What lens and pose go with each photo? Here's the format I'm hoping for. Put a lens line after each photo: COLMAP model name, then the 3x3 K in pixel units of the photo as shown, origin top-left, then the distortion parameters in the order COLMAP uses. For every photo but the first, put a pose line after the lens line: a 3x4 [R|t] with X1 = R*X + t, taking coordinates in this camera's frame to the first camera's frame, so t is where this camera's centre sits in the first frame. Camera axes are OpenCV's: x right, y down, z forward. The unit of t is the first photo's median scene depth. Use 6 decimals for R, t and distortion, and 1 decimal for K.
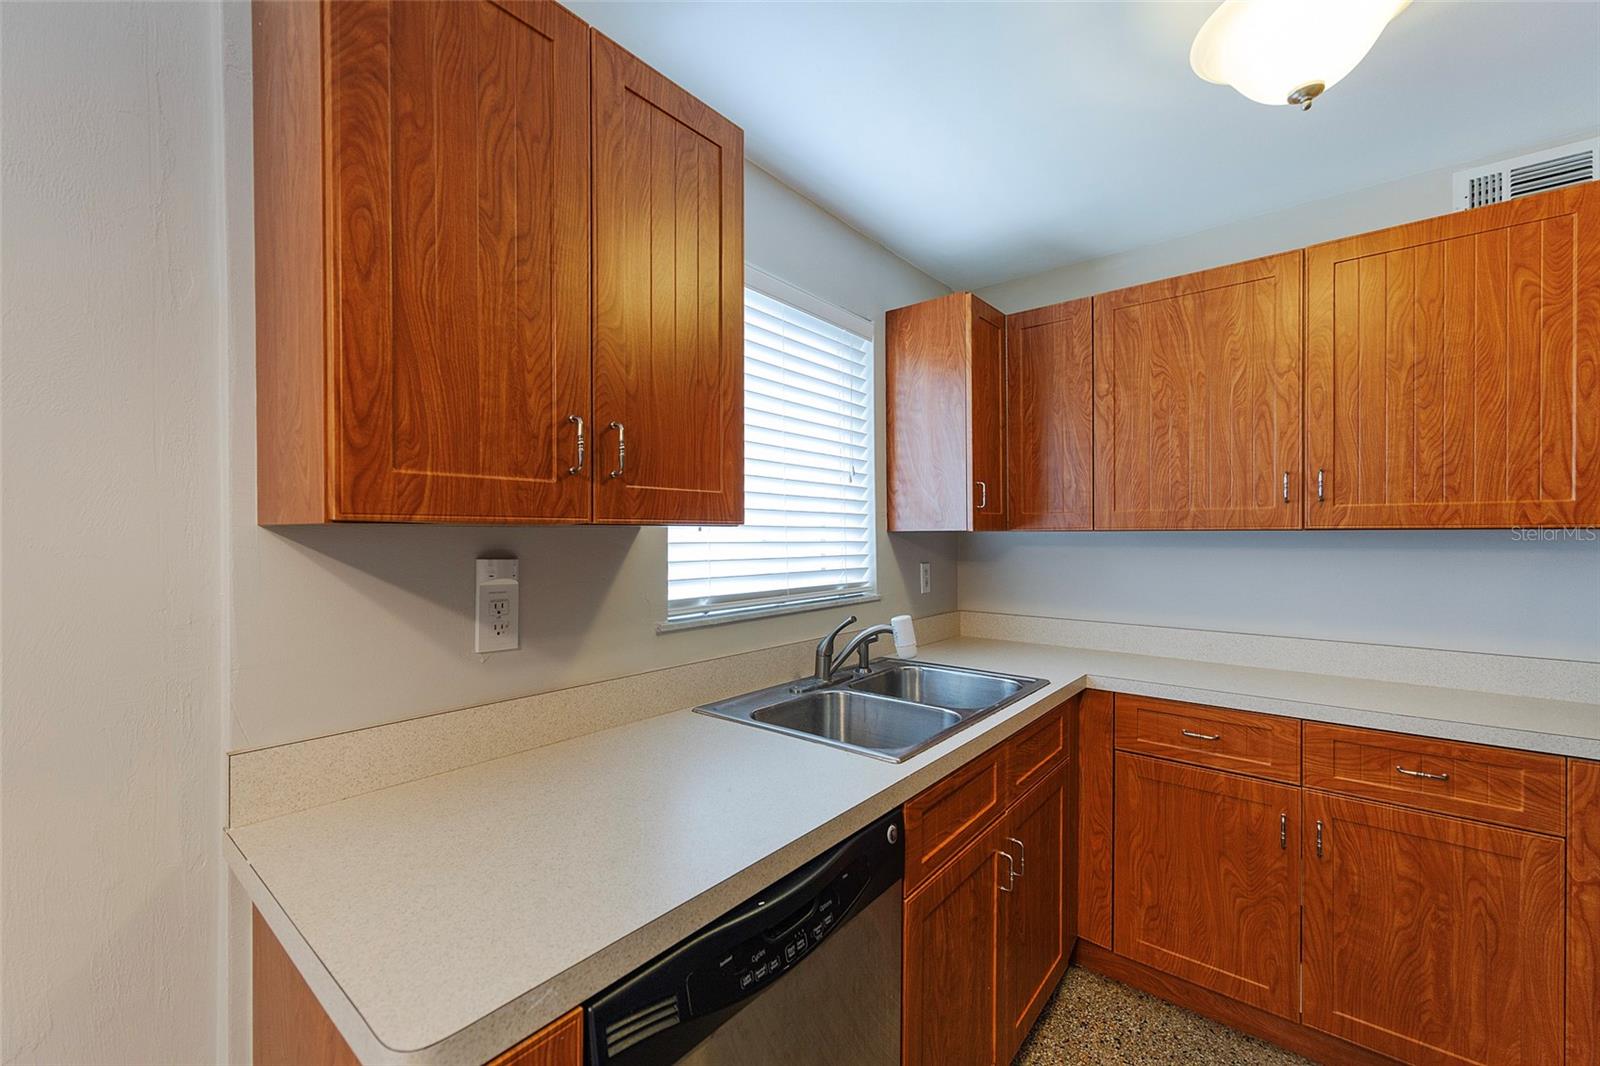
lens RADIAL K [[645.9, 0, 807.3], [0, 645.9, 539.2], [0, 0, 1]] dist [-0.000916, 0.000095]
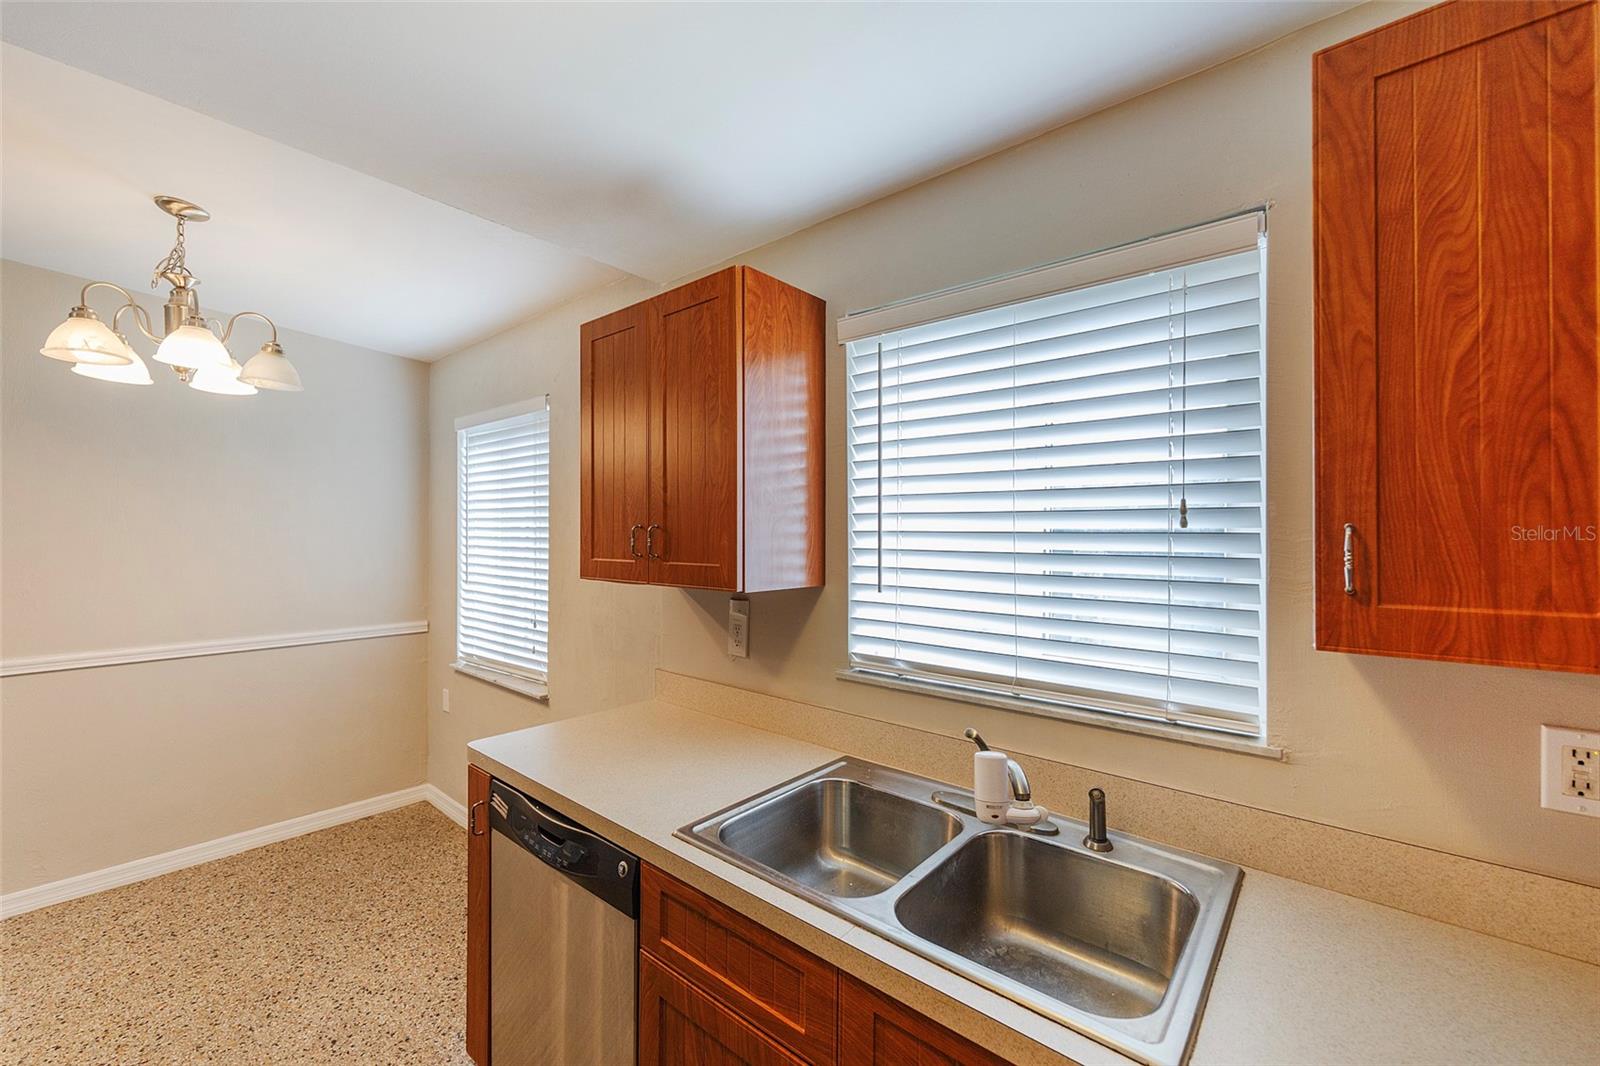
lens RADIAL K [[645.9, 0, 807.3], [0, 645.9, 539.2], [0, 0, 1]] dist [-0.000916, 0.000095]
pose [[-0.011922, 0.009712, -0.999882, 0.788646], [-0.015981, 0.999823, 0.009902, -0.096652], [0.999801, 0.016097, -0.011765, 0.819116]]
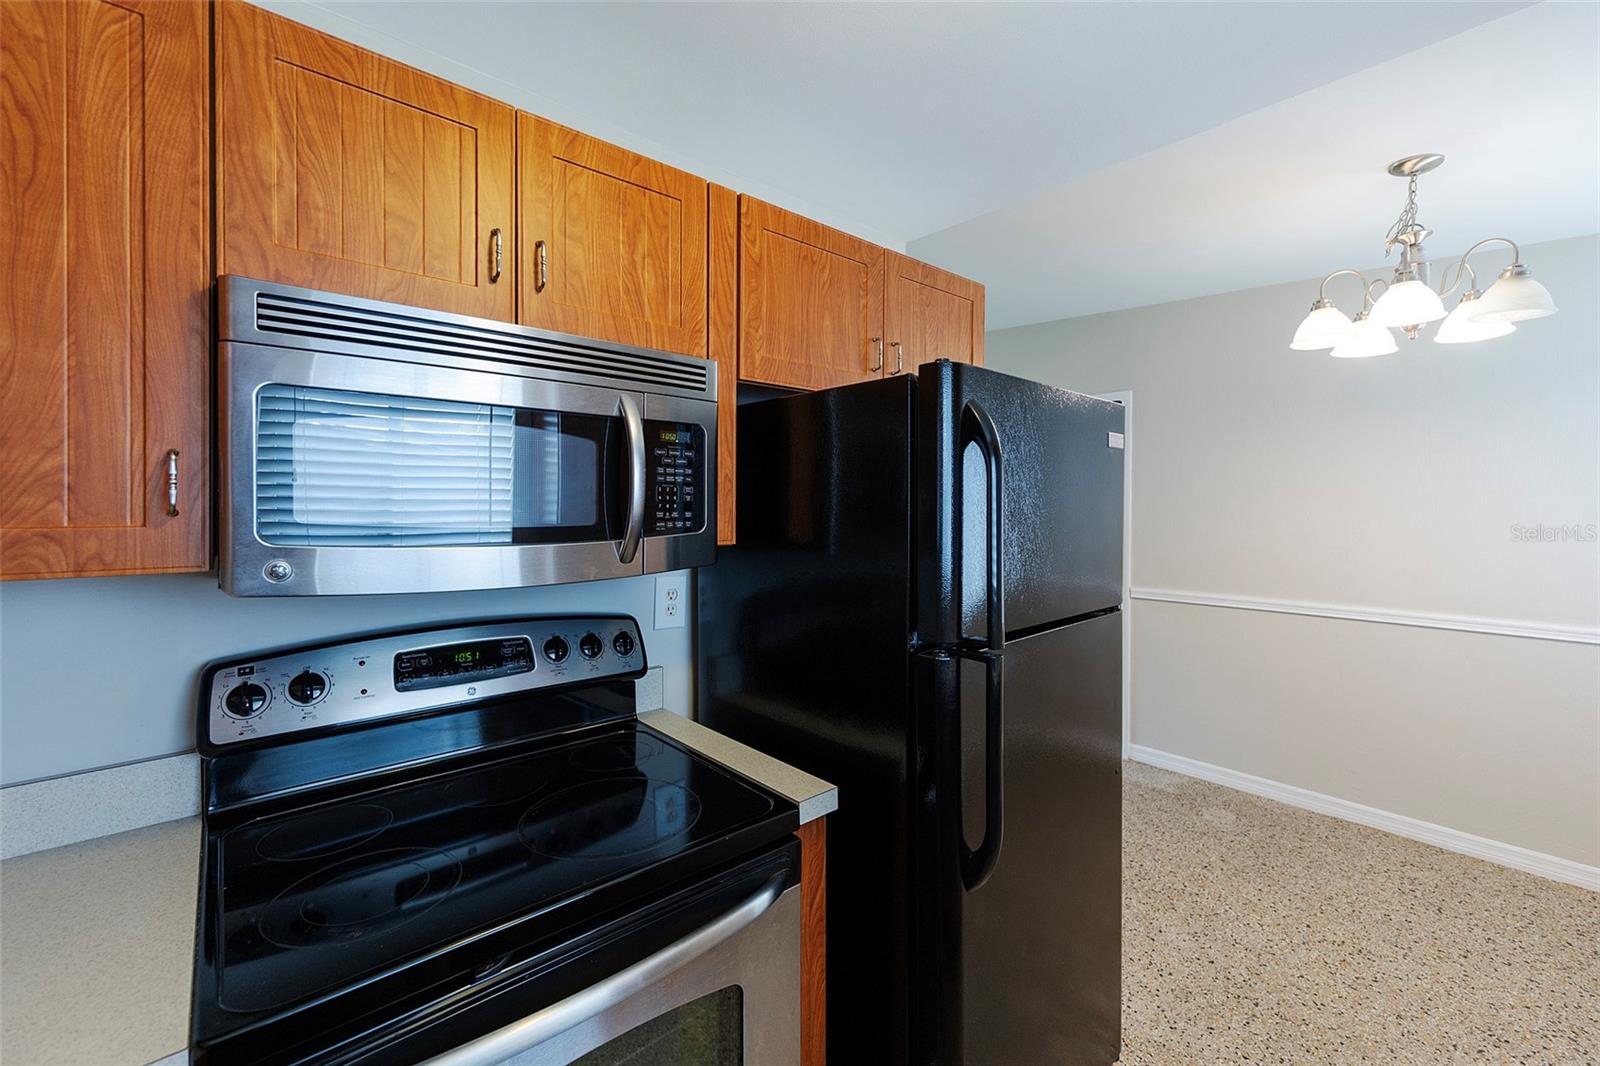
lens RADIAL K [[656.1, 0, 794.9], [0, 656.1, 518.1], [0, 0, 1]] dist [0.001416, 0.000118]
pose [[-0.985639, -0.006348, 0.168748, 0.532927], [-0.001946, 0.999654, 0.026238, -0.064943], [-0.168857, 0.025533, -0.985310, 1.011425]]
